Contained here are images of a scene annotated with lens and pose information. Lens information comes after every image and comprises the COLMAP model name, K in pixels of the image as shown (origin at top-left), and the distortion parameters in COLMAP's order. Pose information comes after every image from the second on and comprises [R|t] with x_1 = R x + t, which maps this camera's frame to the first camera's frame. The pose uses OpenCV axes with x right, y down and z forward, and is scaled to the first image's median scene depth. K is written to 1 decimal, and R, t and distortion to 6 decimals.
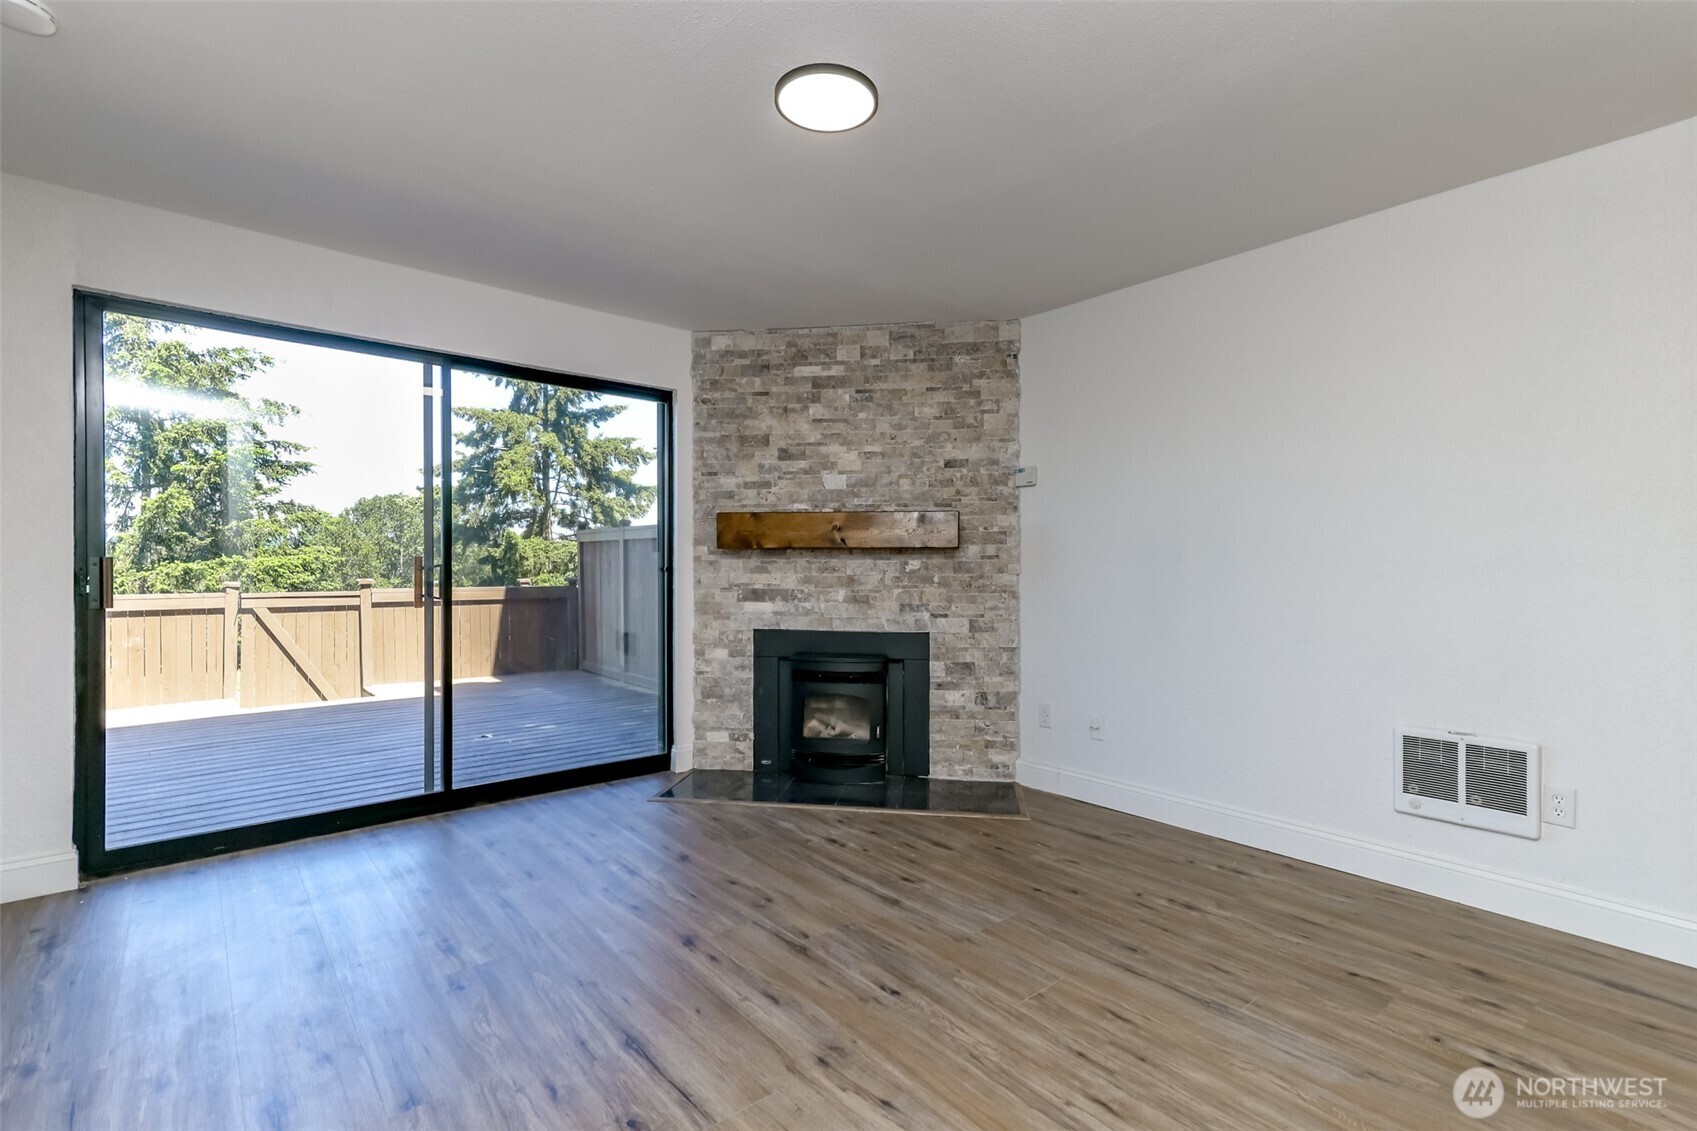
lens RADIAL K [[770.4, 0, 853.4], [0, 770.4, 574.9], [0, 0, 1]] dist [0.018999, 0.000519]
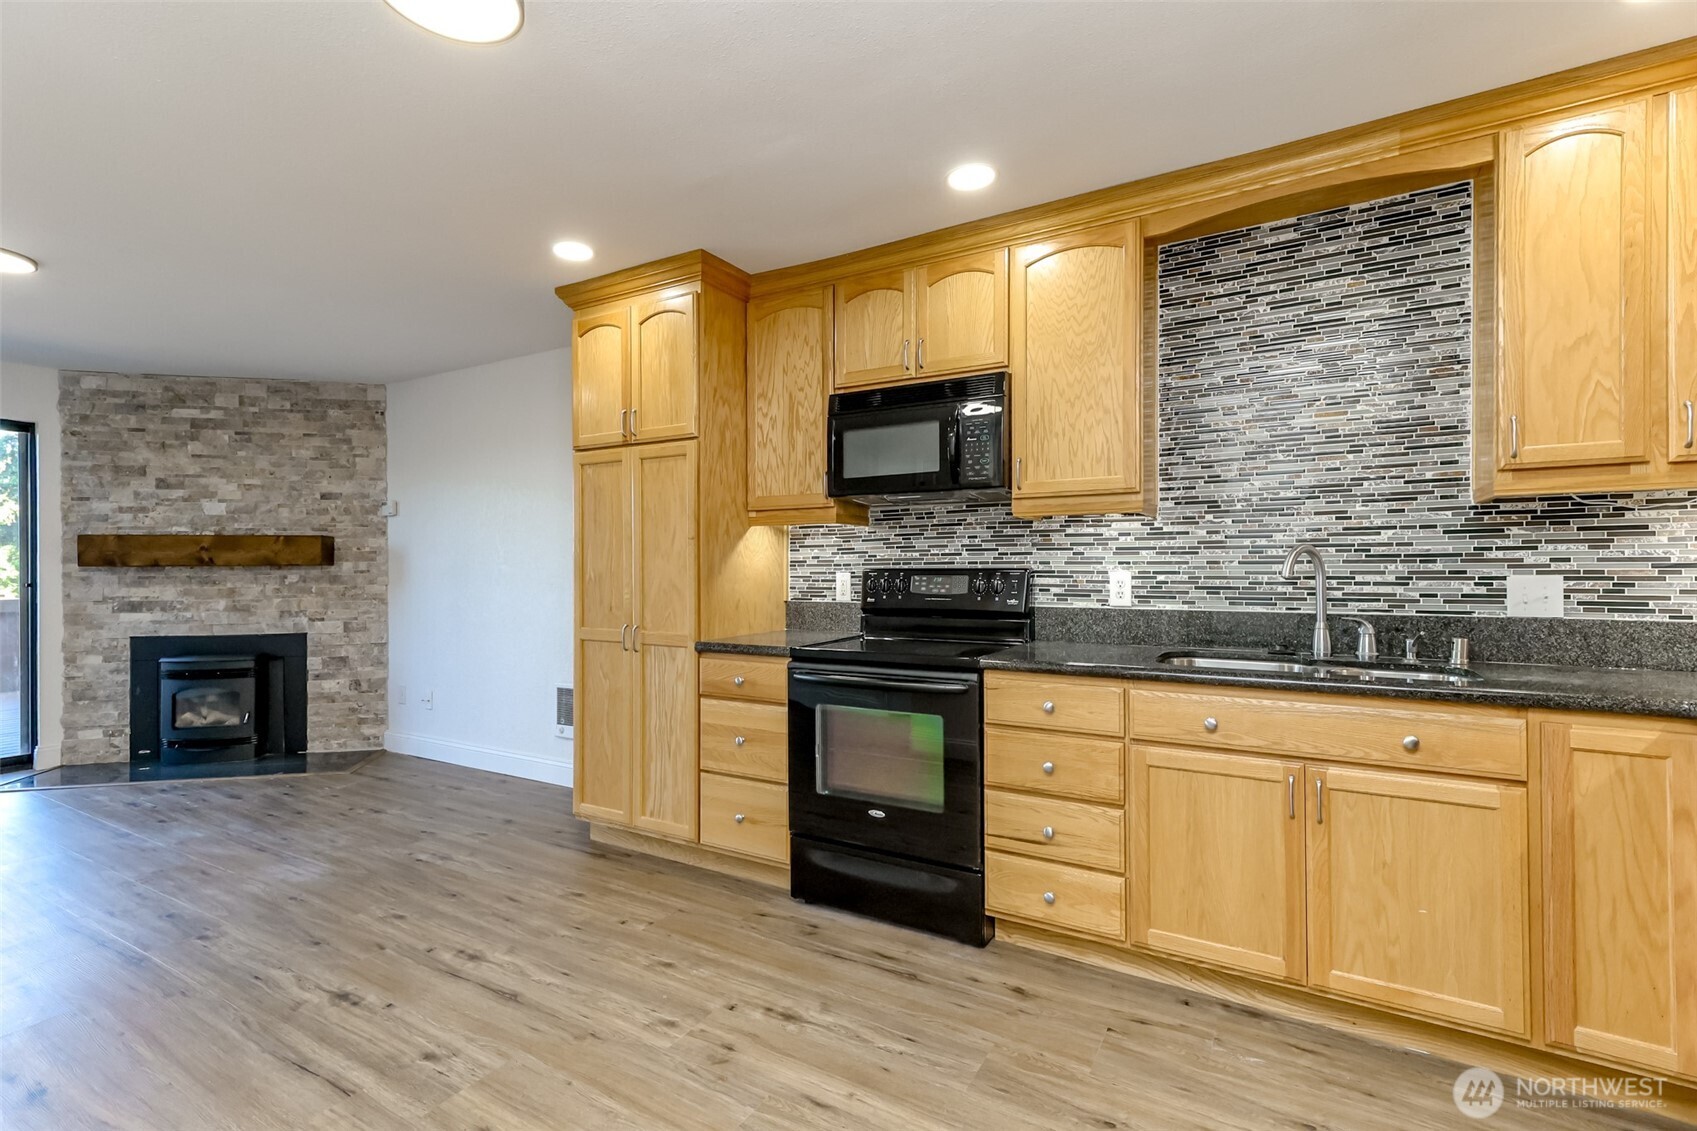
lens RADIAL K [[770.4, 0, 854.2], [0, 770.4, 568.0], [0, 0, 1]] dist [0.018999, 0.000519]
pose [[0.944855, -0.007752, 0.327397, 0.515617], [0.010257, 0.999930, -0.005923, -0.013183], [-0.327328, 0.008955, 0.944868, -0.452443]]
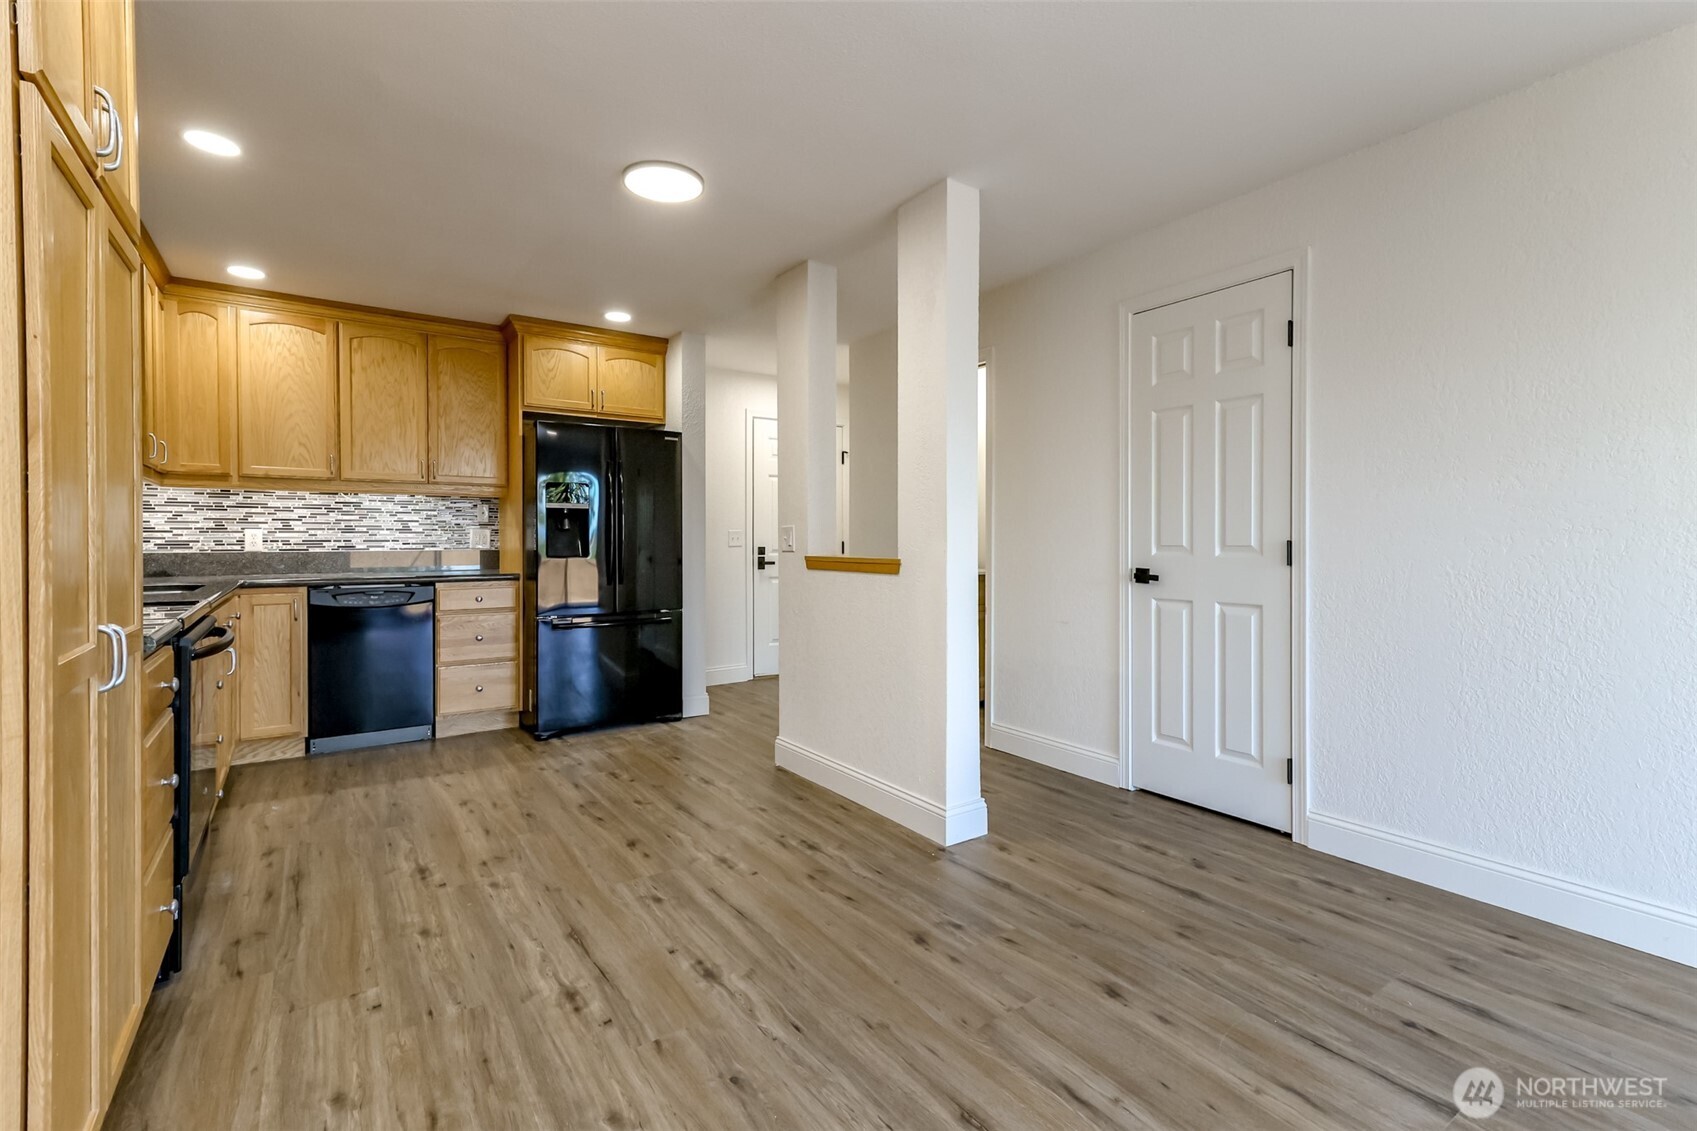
lens RADIAL K [[770.4, 0, 849.9], [0, 770.4, 553.6], [0, 0, 1]] dist [0.018999, 0.000519]
pose [[-0.994149, -0.004364, 0.107933, 0.216283], [-0.001302, 0.999595, 0.028423, -0.003809], [-0.108013, 0.028116, -0.993752, 0.646171]]
